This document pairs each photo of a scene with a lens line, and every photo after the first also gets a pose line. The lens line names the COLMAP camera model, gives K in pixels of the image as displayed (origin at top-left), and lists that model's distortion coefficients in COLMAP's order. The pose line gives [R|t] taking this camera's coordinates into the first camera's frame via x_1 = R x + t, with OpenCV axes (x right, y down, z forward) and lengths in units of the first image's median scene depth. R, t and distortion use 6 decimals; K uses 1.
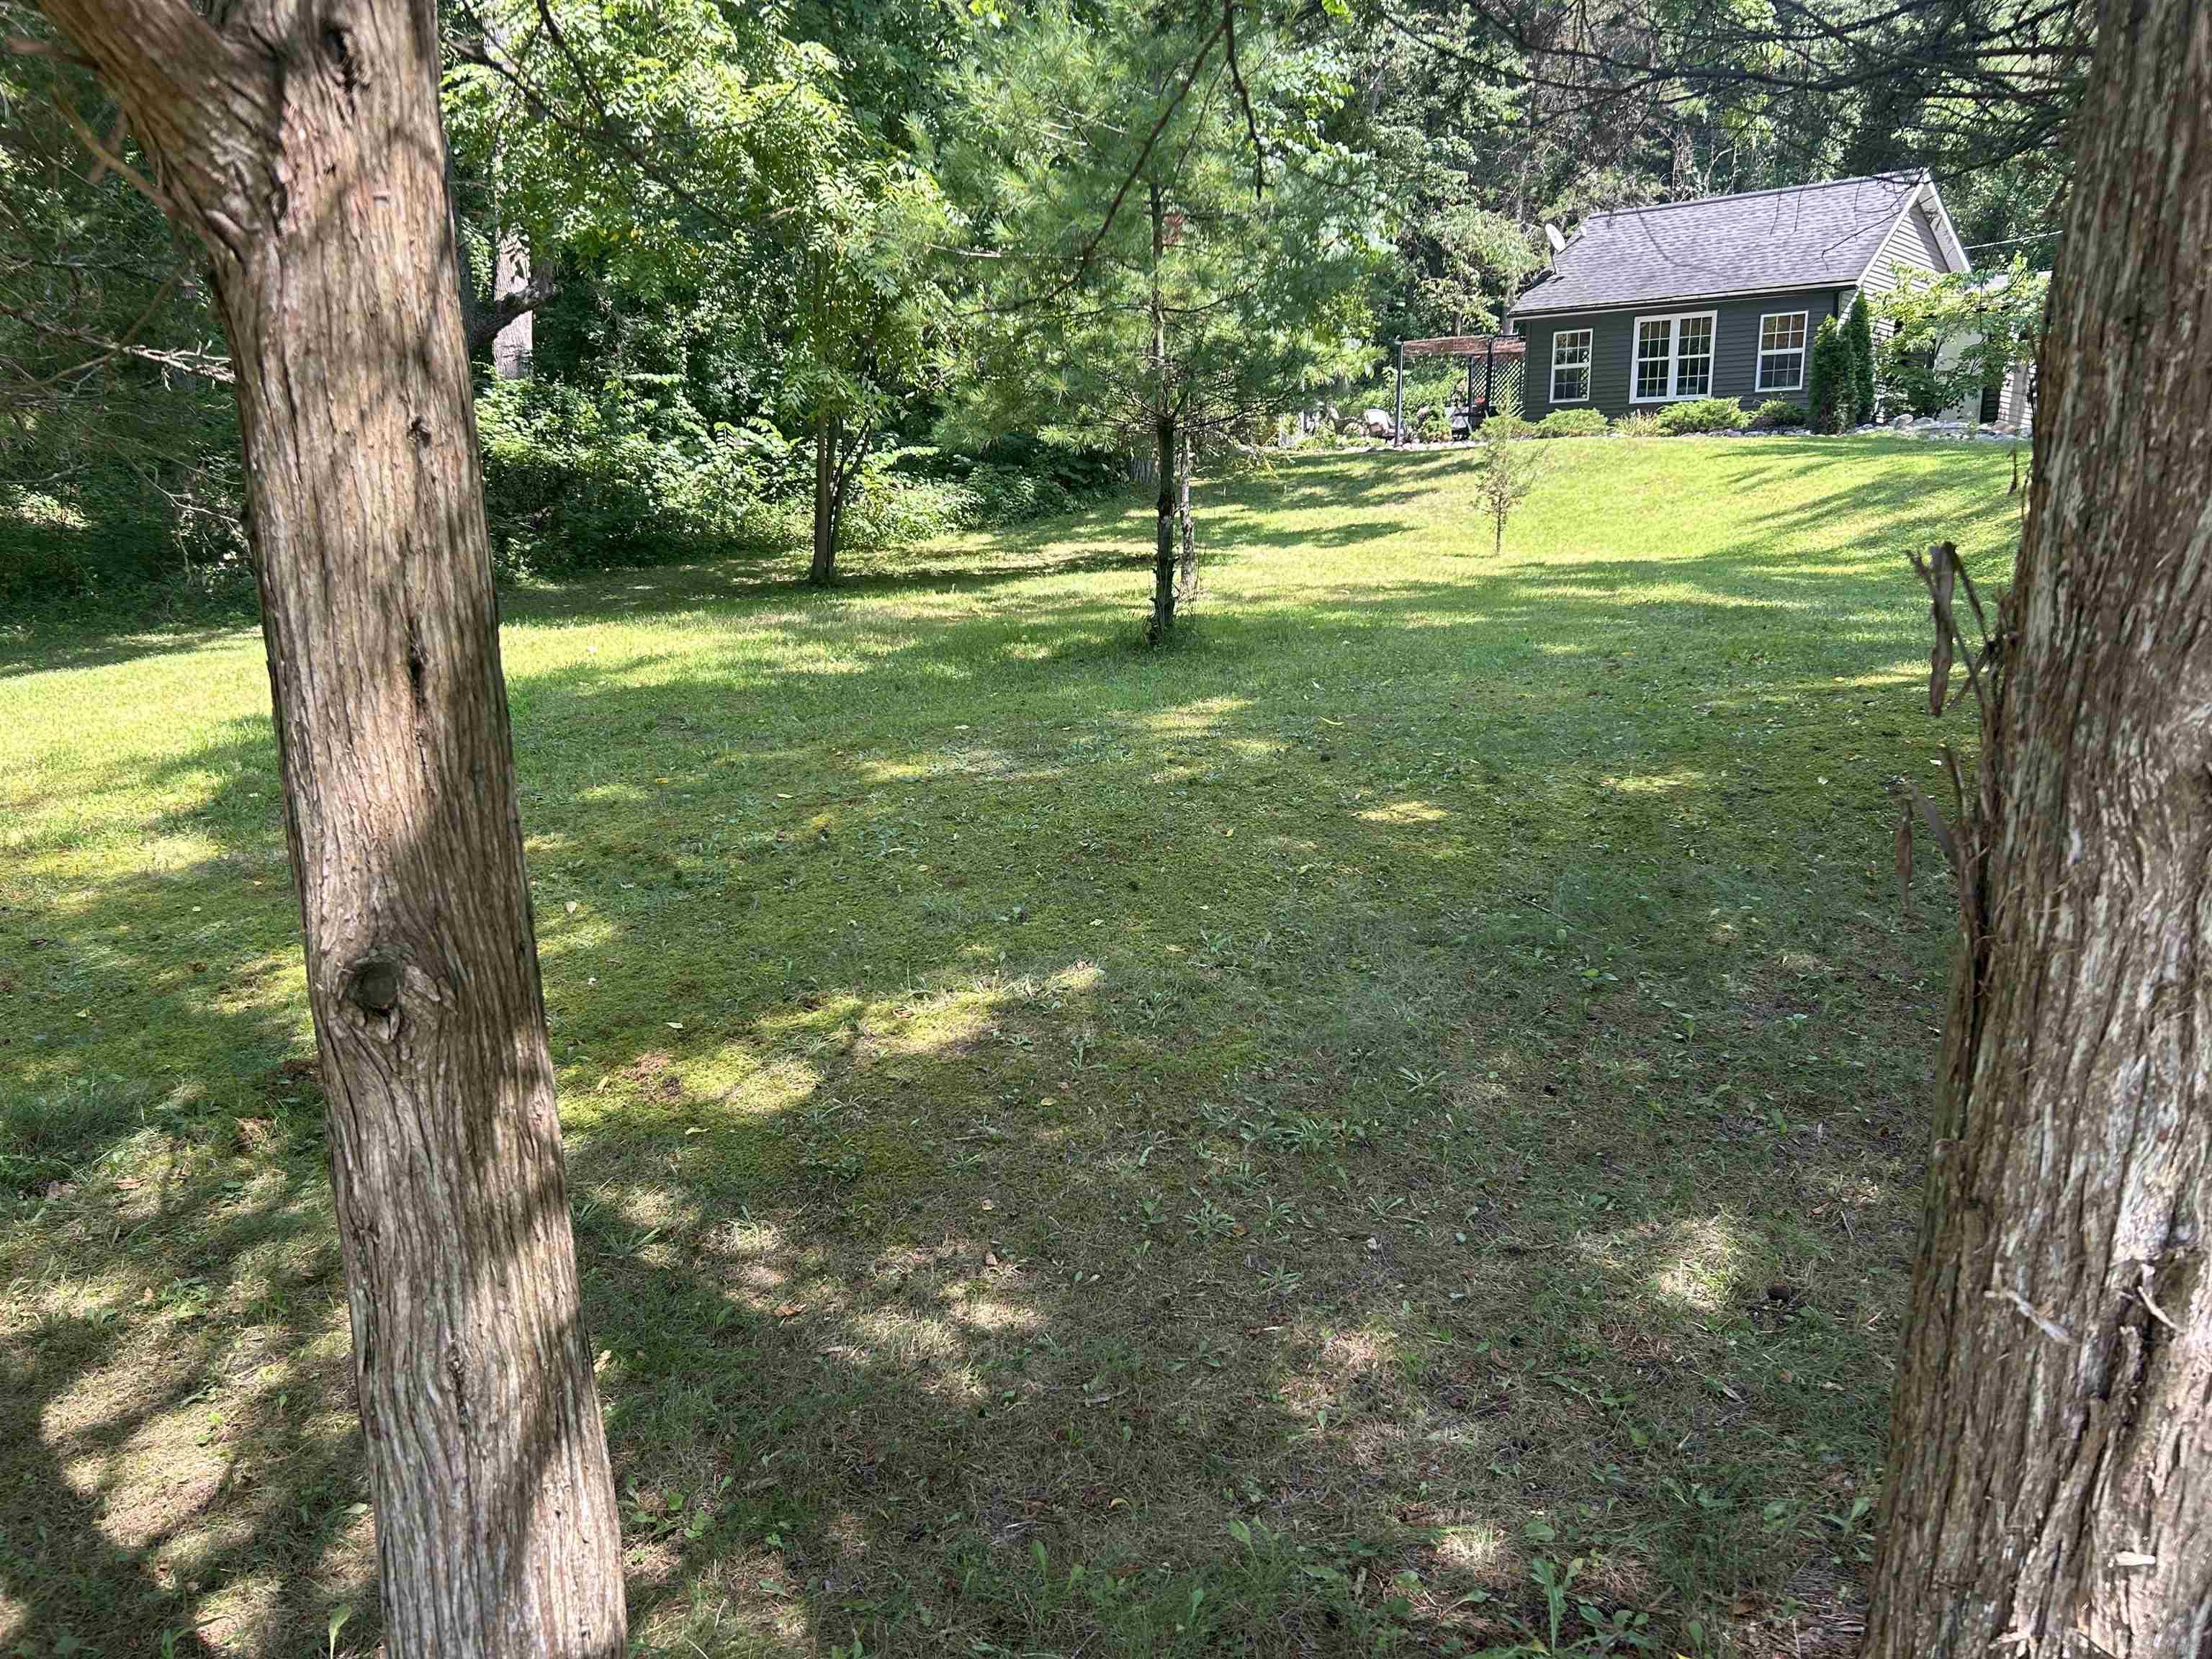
lens RADIAL K [[1641.2, 0, 1106.0], [0, 1641.2, 829.5], [0, 0, 1]] dist [0.015638, -0.003774]
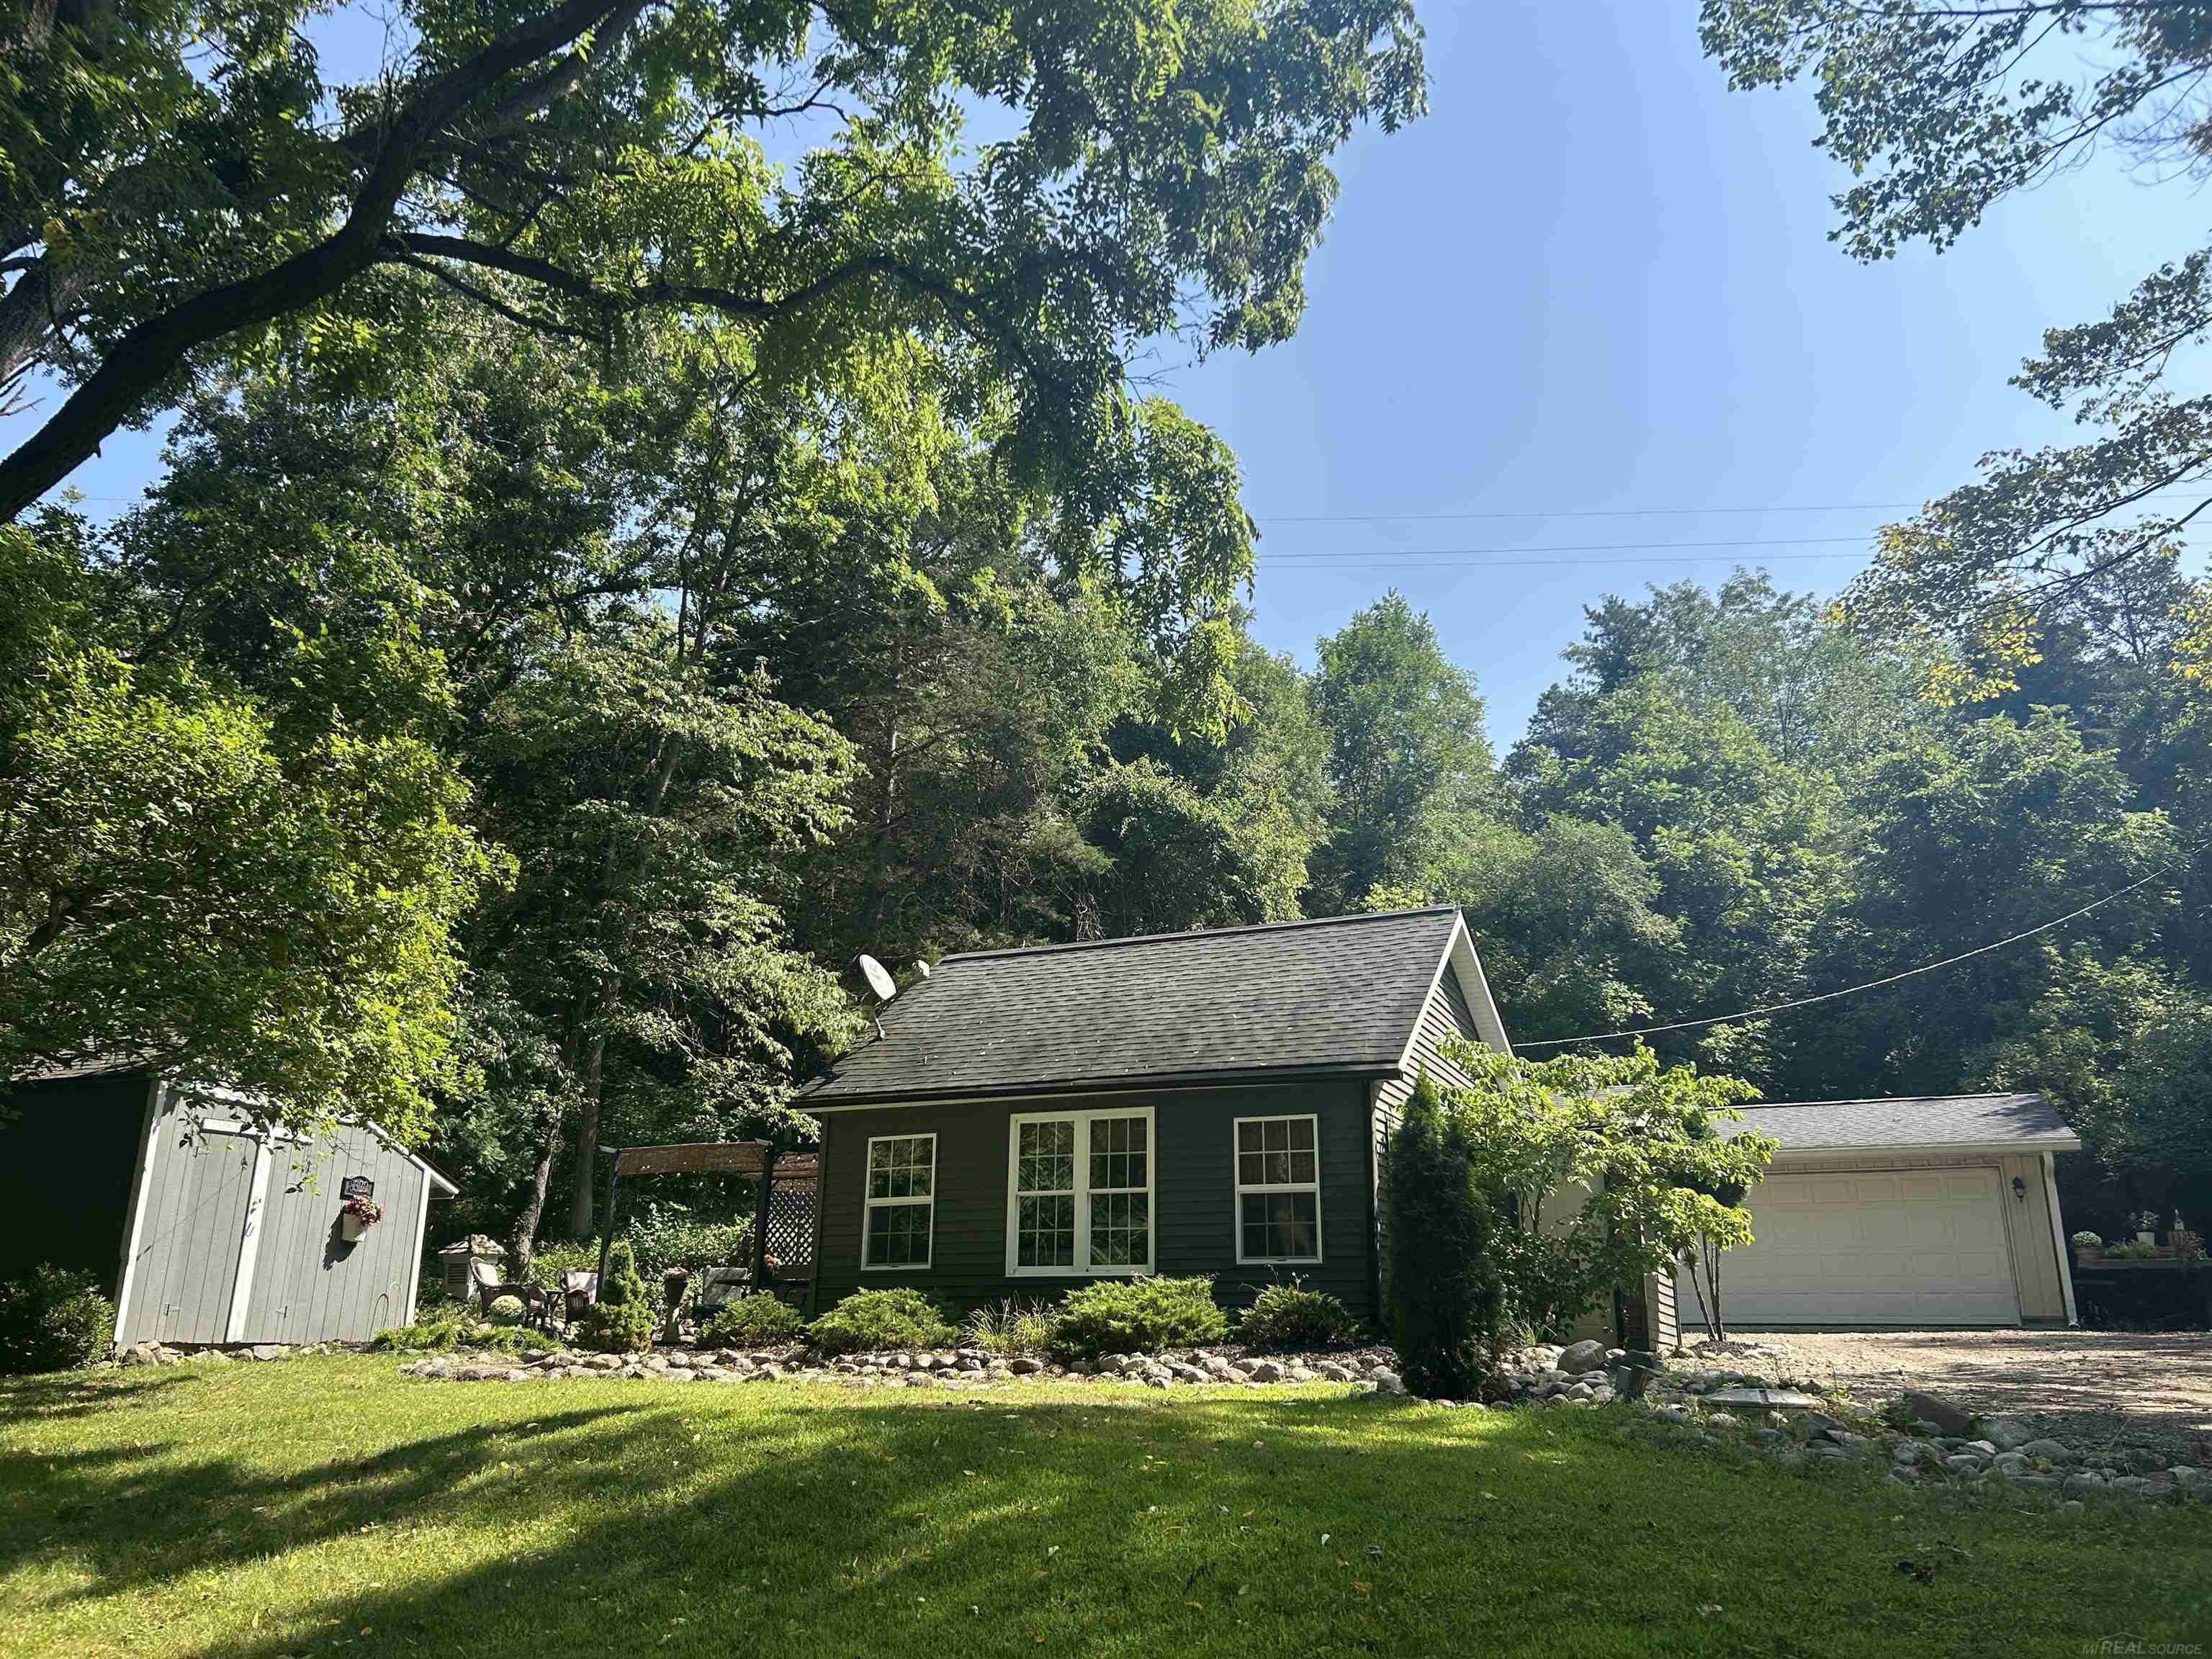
lens RADIAL K [[1641.2, 0, 1106.0], [0, 1641.2, 829.5], [0, 0, 1]] dist [0.015638, -0.003774]
pose [[0.947366, 0.101457, 0.303653, 0.180679], [0.054753, 0.883141, -0.465901, -0.143822], [-0.315437, 0.458004, 0.831103, 0.507659]]
